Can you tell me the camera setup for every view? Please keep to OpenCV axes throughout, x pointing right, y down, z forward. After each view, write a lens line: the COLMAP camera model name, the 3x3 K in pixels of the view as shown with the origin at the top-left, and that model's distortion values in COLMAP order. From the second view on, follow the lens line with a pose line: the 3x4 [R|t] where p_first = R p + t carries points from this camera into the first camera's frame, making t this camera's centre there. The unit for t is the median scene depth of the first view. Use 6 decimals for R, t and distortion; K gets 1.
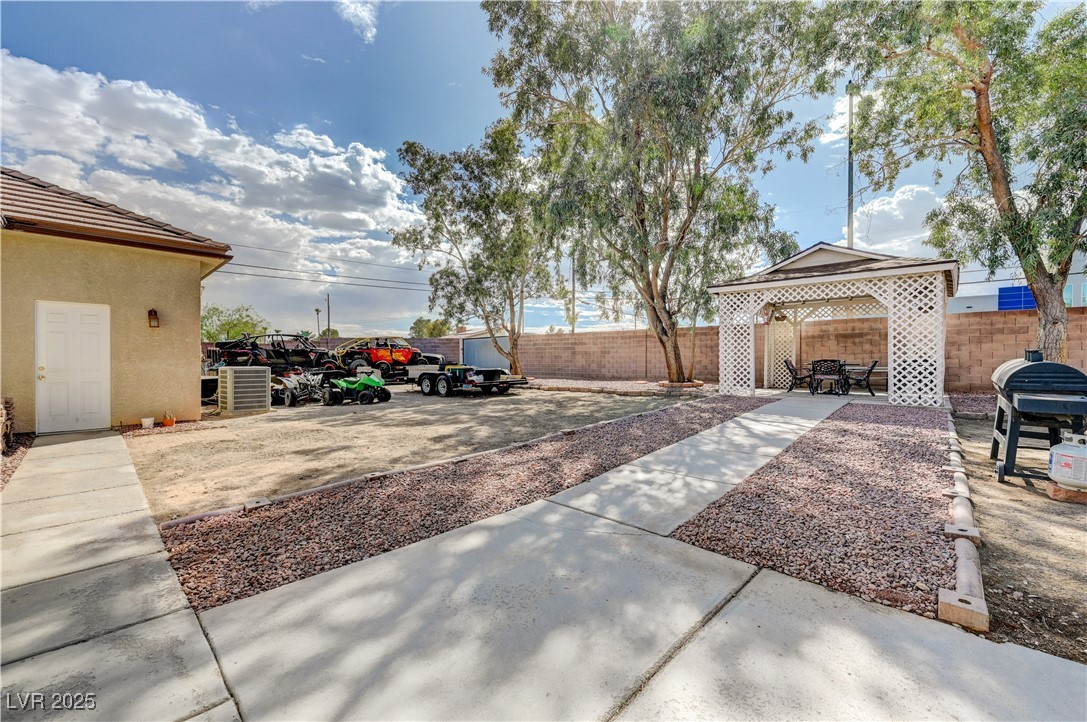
lens RADIAL K [[435.0, 0, 548.3], [0, 435.0, 366.0], [0, 0, 1]] dist [0.000131, 0.000177]
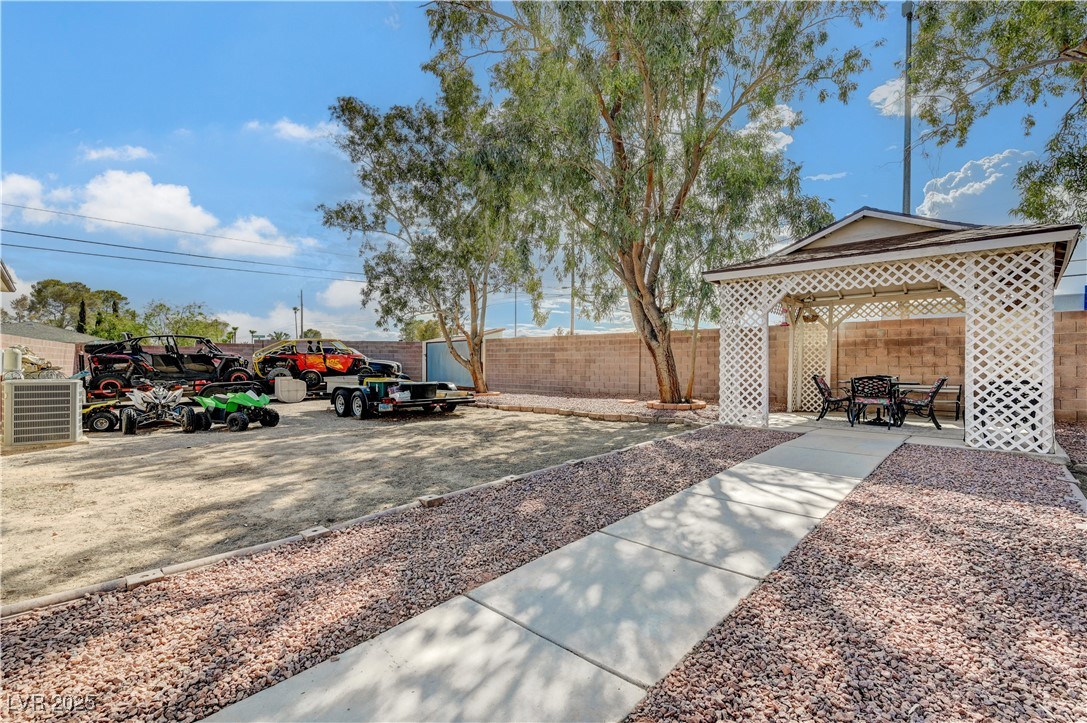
lens RADIAL K [[488.6, 0, 547.8], [0, 488.6, 372.0], [0, 0, 1]] dist [-0.001783, -0.000181]
pose [[0.999732, 0.008536, -0.021512, 0.109383], [-0.008589, 0.999960, -0.002389, -0.012639], [0.021491, 0.002573, 0.999766, 0.164911]]
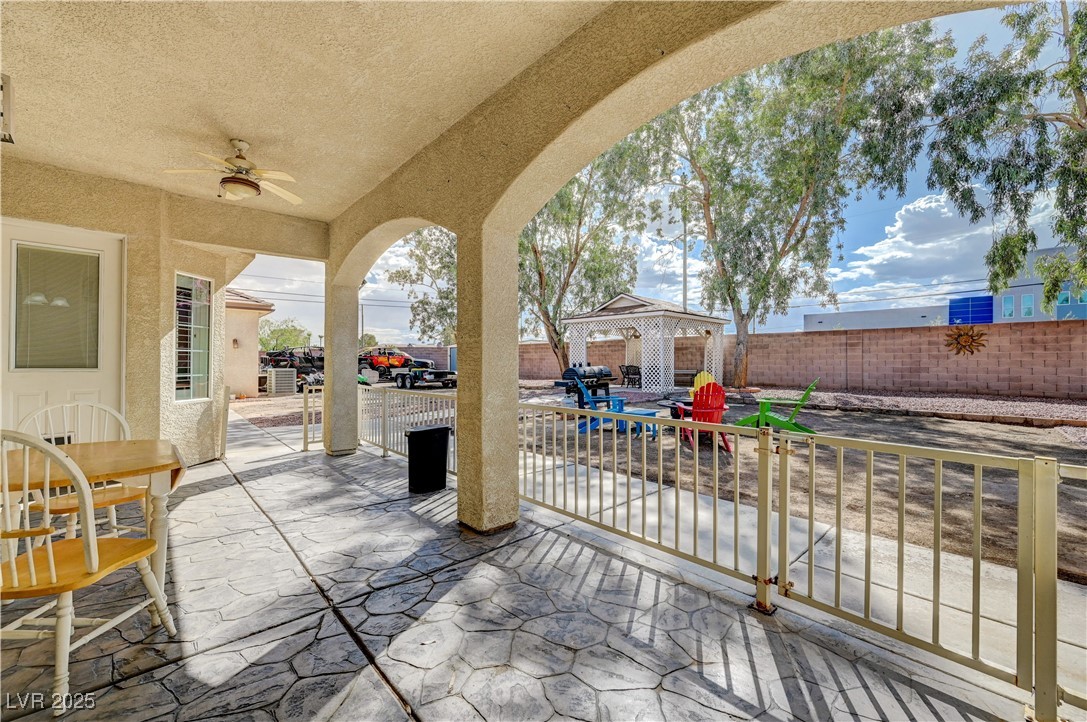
lens RADIAL K [[425.8, 0, 543.5], [0, 425.8, 361.0], [0, 0, 1]] dist [-0.000490, -0.000100]
pose [[0.997037, 0.001725, -0.076902, 0.352228], [-0.003192, 0.999815, -0.018961, -0.000322], [0.076855, 0.019150, 0.996858, -0.455537]]
